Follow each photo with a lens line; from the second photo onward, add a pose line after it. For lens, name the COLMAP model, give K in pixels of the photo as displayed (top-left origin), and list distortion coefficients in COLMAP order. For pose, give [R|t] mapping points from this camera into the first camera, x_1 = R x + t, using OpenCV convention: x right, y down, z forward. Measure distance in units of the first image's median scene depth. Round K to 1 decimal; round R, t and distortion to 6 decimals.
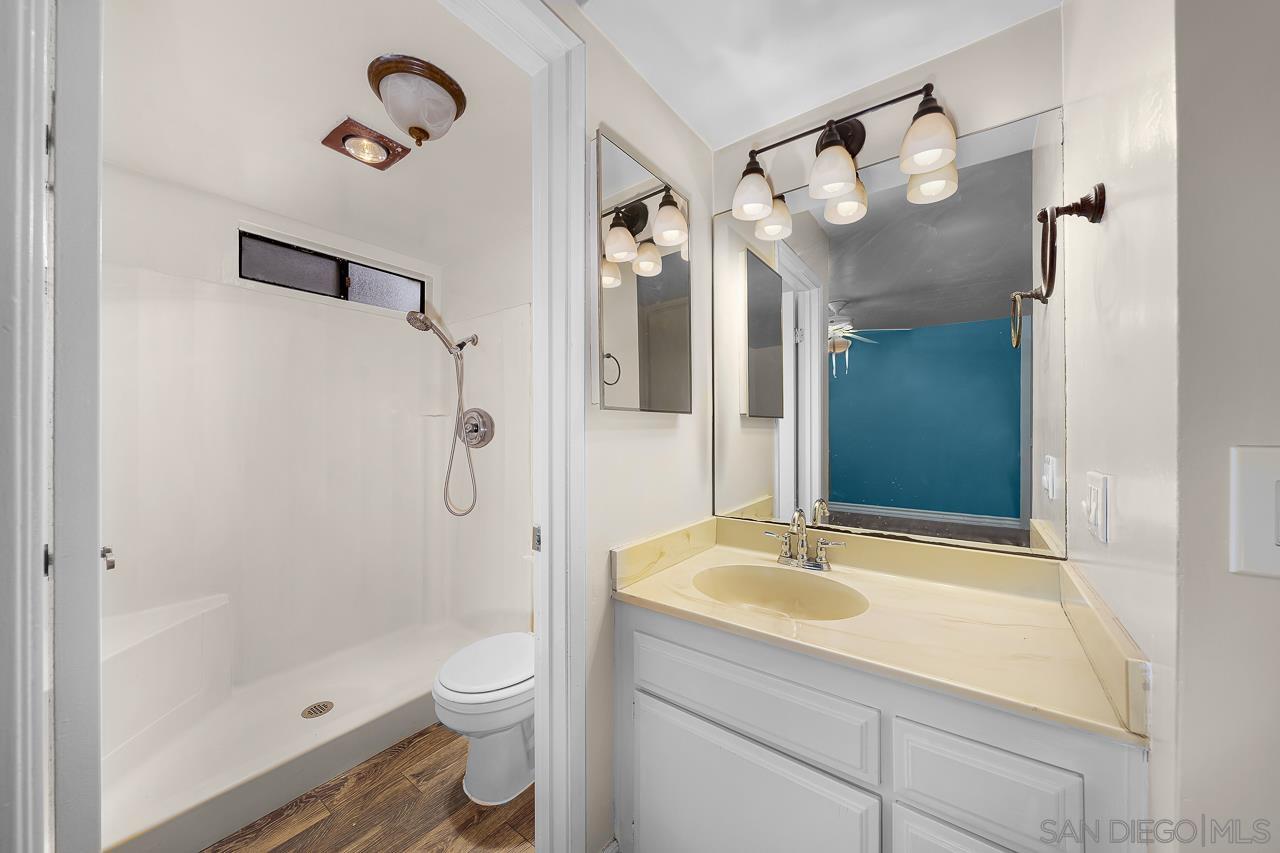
lens RADIAL K [[443.1, 0, 641.5], [0, 443.1, 430.2], [0, 0, 1]] dist [-0.006788, 0.000228]
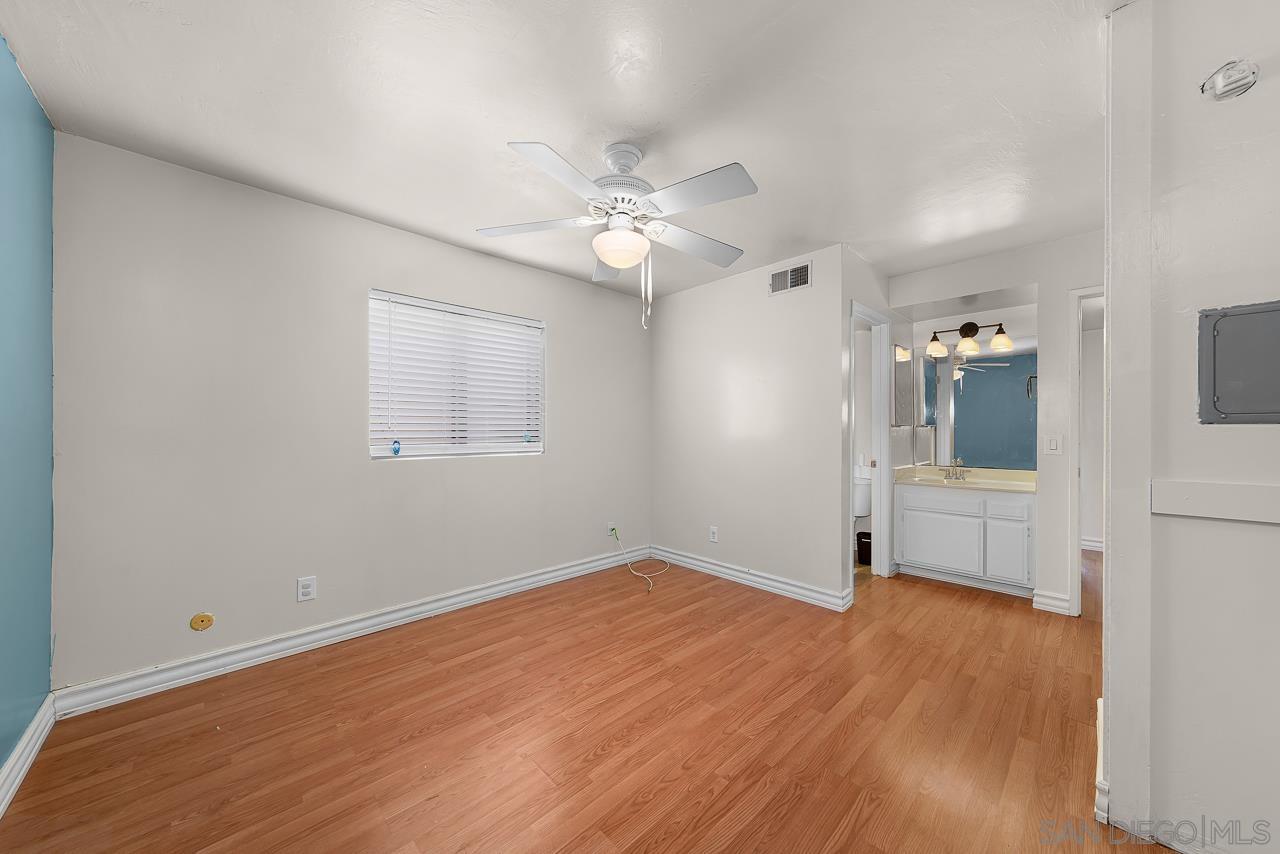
lens RADIAL K [[443.1, 0, 640.5], [0, 443.1, 431.2], [0, 0, 1]] dist [-0.006788, 0.000228]
pose [[0.984705, -0.000890, -0.174226, -1.402373], [0.000699, 0.999999, -0.001155, 0.012913], [0.174226, 0.001016, 0.984705, -2.672863]]
